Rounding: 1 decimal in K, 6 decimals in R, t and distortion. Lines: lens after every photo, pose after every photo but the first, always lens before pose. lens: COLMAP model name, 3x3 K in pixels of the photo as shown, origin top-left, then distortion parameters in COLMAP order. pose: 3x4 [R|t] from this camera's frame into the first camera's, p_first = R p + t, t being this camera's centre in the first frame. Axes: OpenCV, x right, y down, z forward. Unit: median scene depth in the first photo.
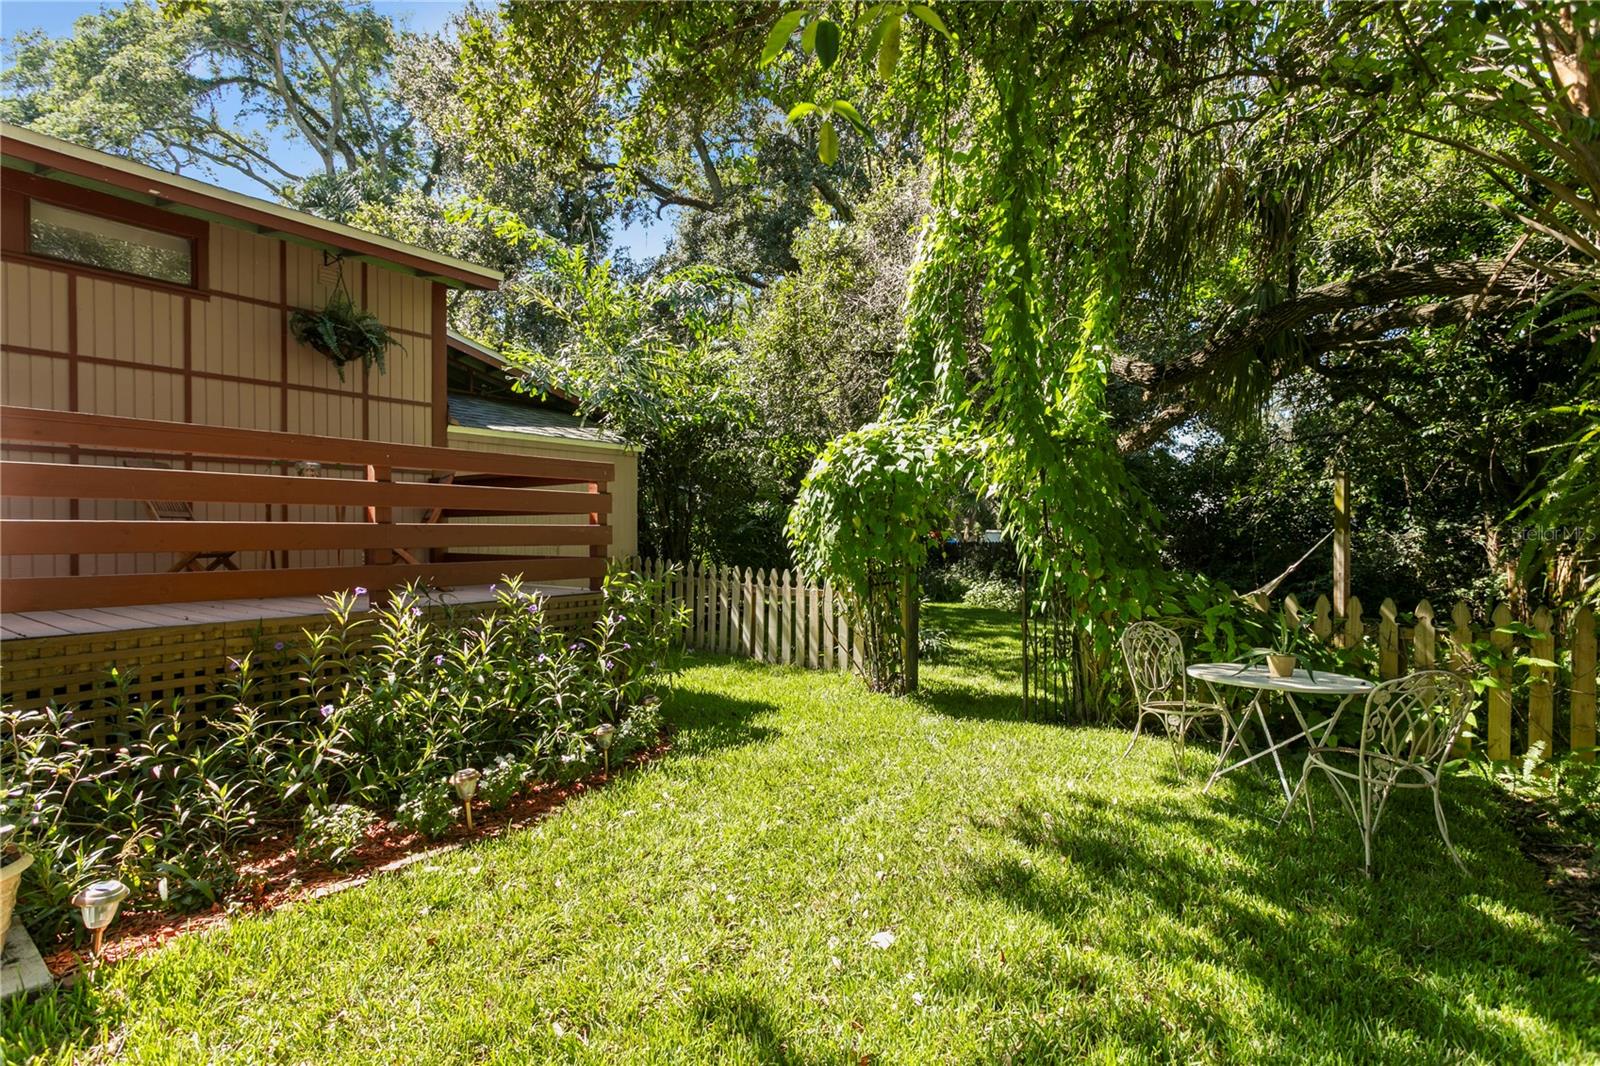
lens RADIAL K [[740.4, 0, 789.7], [0, 740.4, 531.8], [0, 0, 1]] dist [-0.002761, 0.000022]
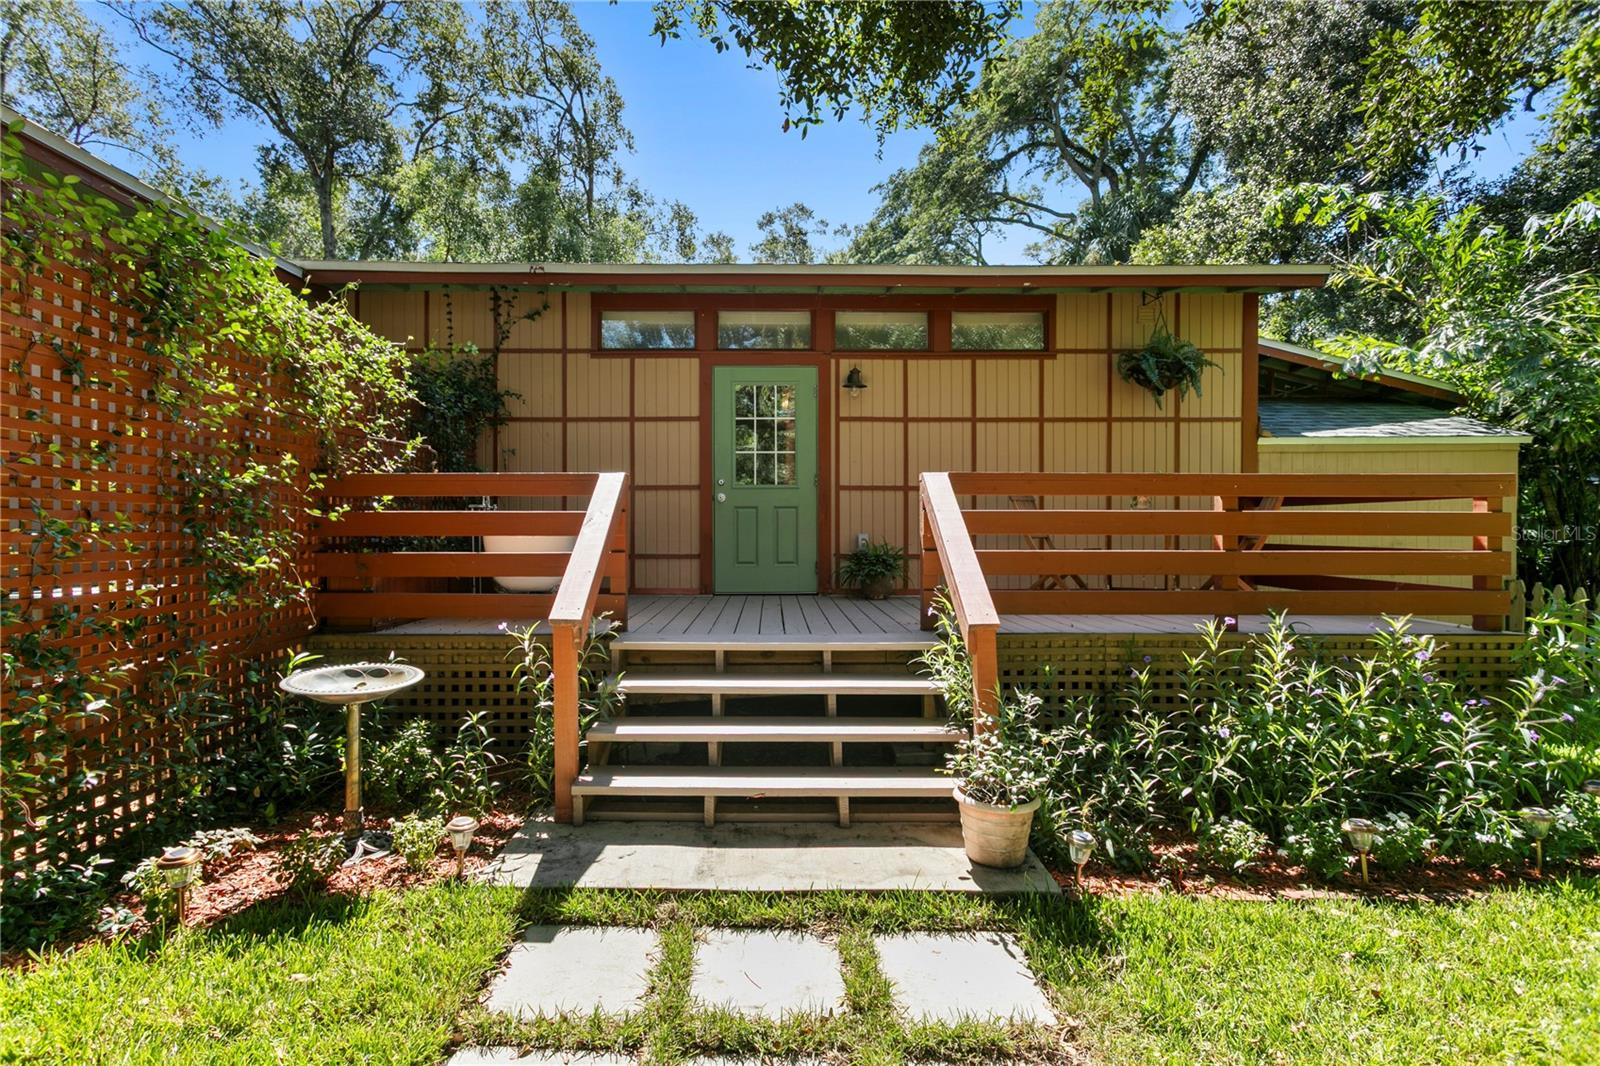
lens RADIAL K [[740.4, 0, 796.2], [0, 740.4, 548.0], [0, 0, 1]] dist [-0.002761, 0.000022]
pose [[0.601121, 0.019259, -0.798926, -0.095247], [0.002731, 0.999654, 0.026153, -0.051933], [0.799154, -0.017903, 0.600860, -0.139078]]
